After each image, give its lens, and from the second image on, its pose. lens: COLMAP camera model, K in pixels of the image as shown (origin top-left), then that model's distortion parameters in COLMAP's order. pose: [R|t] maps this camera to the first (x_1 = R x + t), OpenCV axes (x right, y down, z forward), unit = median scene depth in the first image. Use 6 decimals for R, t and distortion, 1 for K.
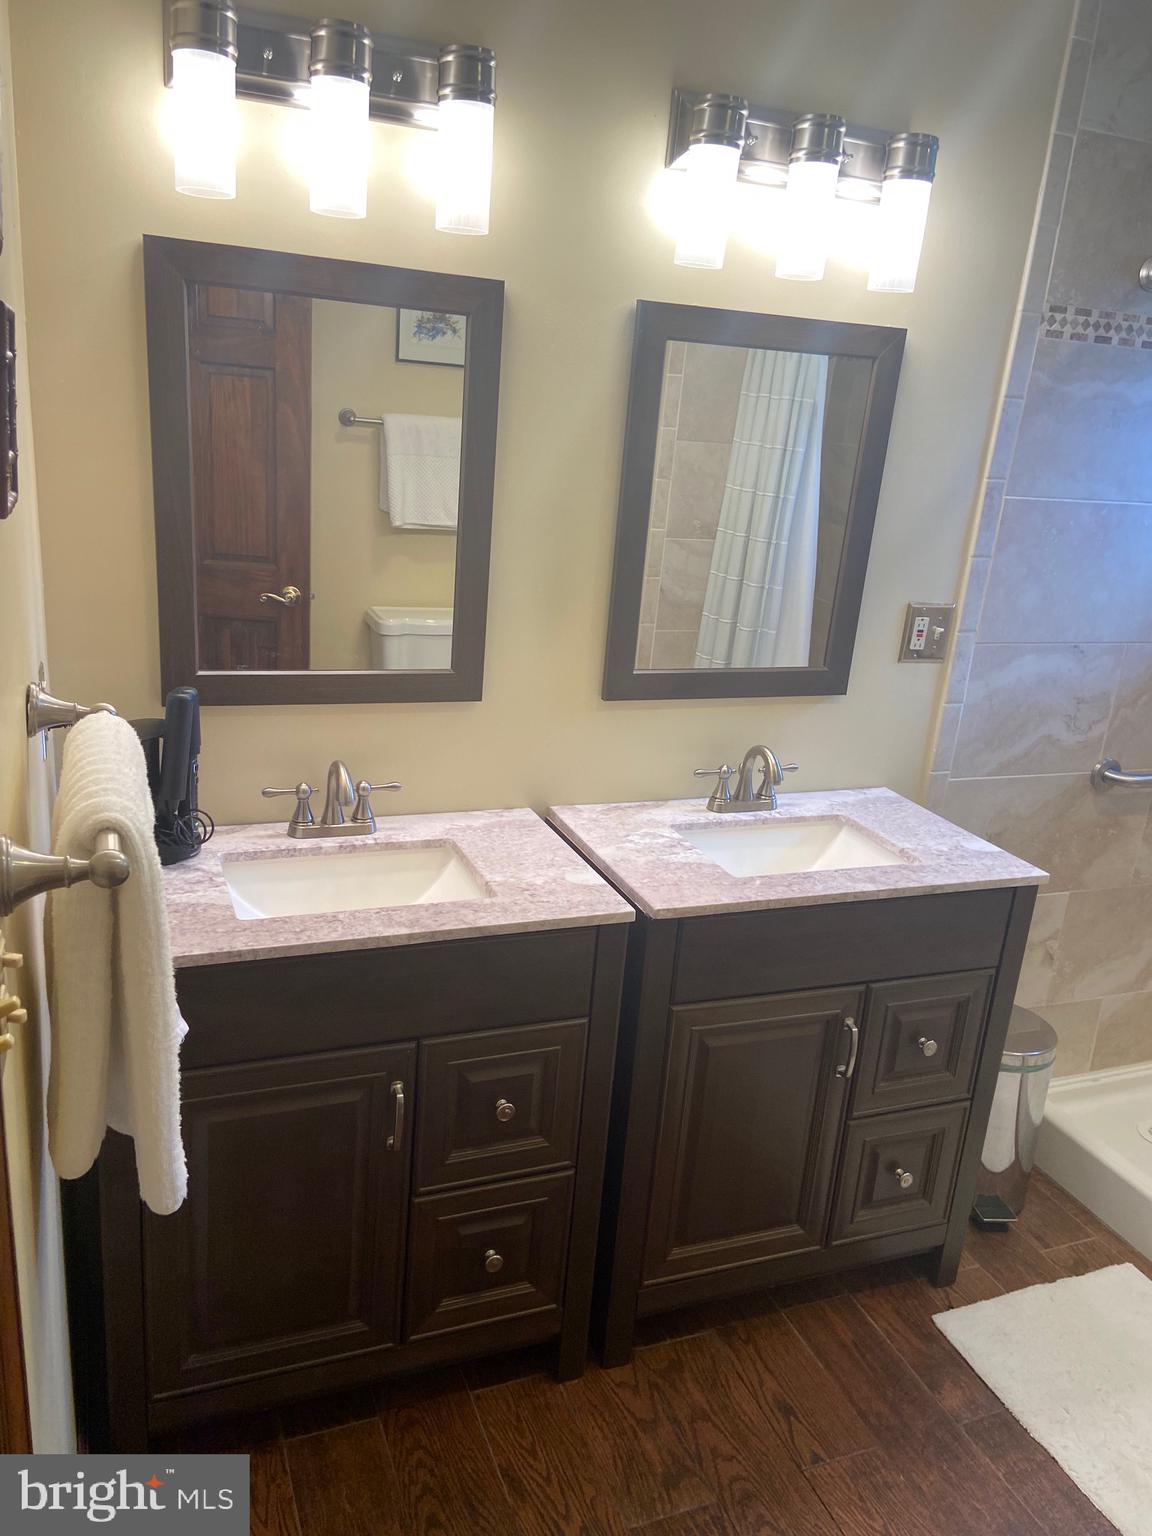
lens RADIAL K [[1159.5, 0, 573.1], [0, 1159.5, 766.8], [0, 0, 1]] dist [0.117935, -0.144572]
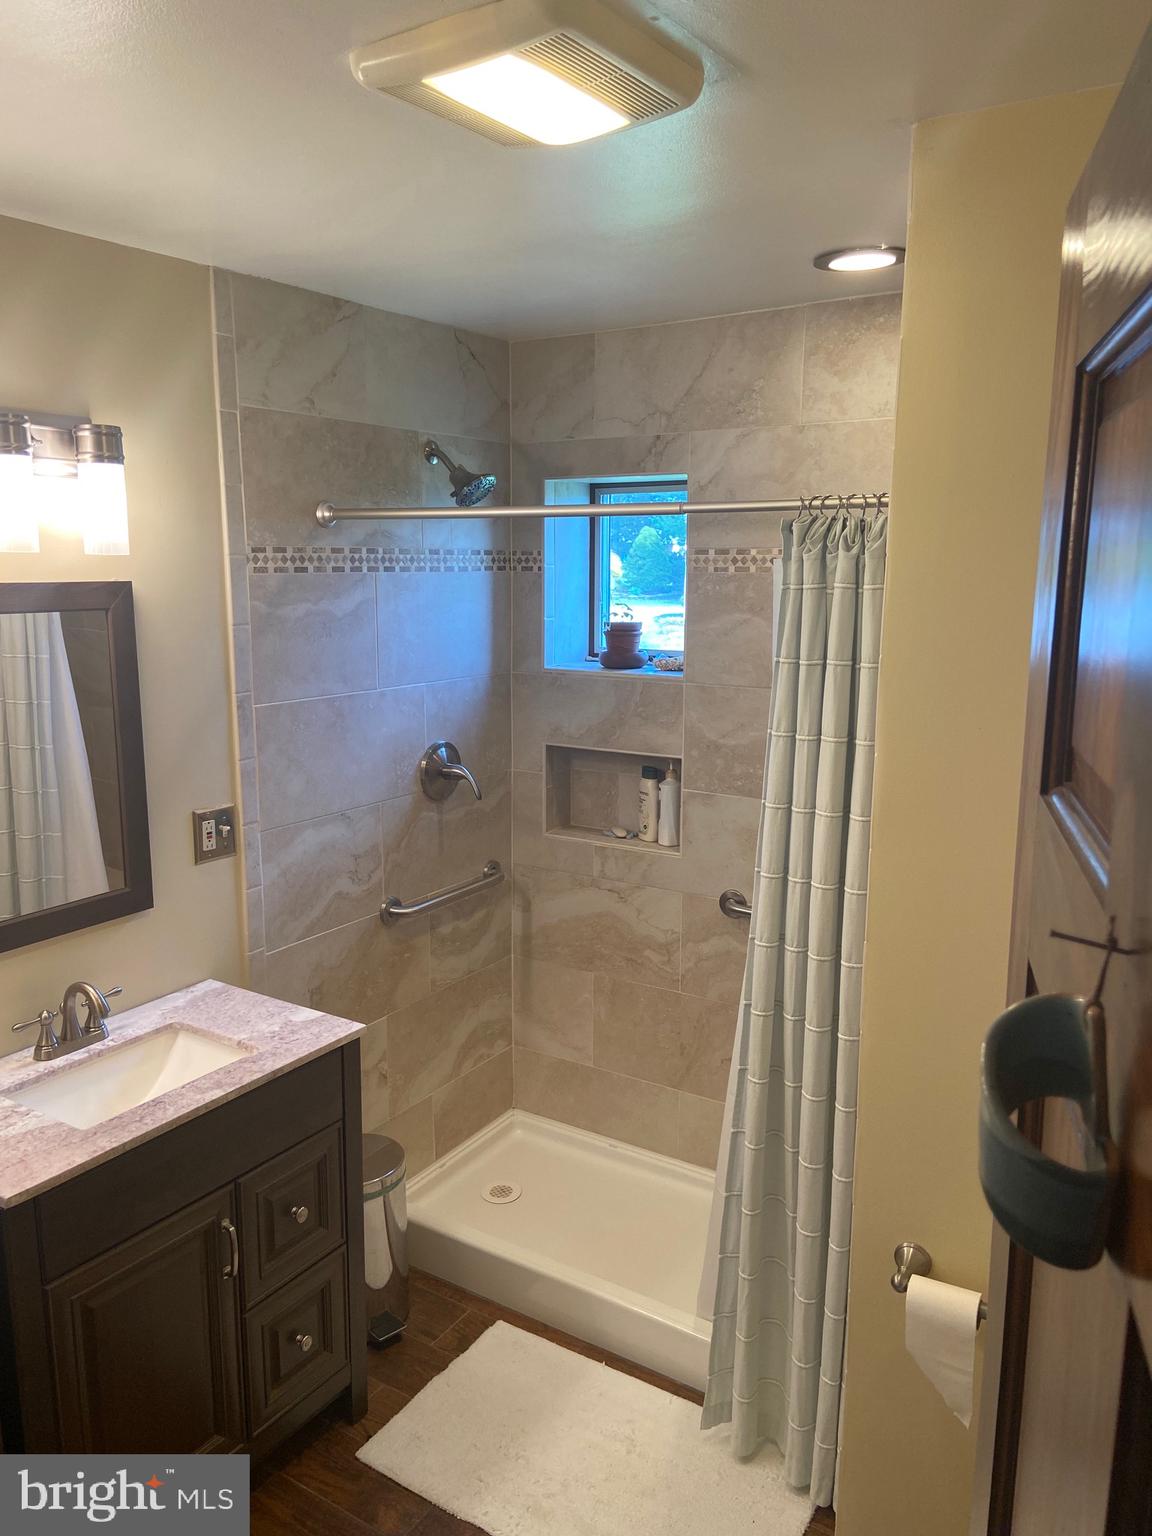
lens RADIAL K [[1159.5, 0, 573.1], [0, 1159.5, 766.8], [0, 0, 1]] dist [0.117935, -0.144572]
pose [[0.813640, -0.186107, 0.550777, -0.018283], [0.235413, 0.971701, -0.019430, -0.077617], [-0.531574, 0.145469, 0.834426, -0.104487]]
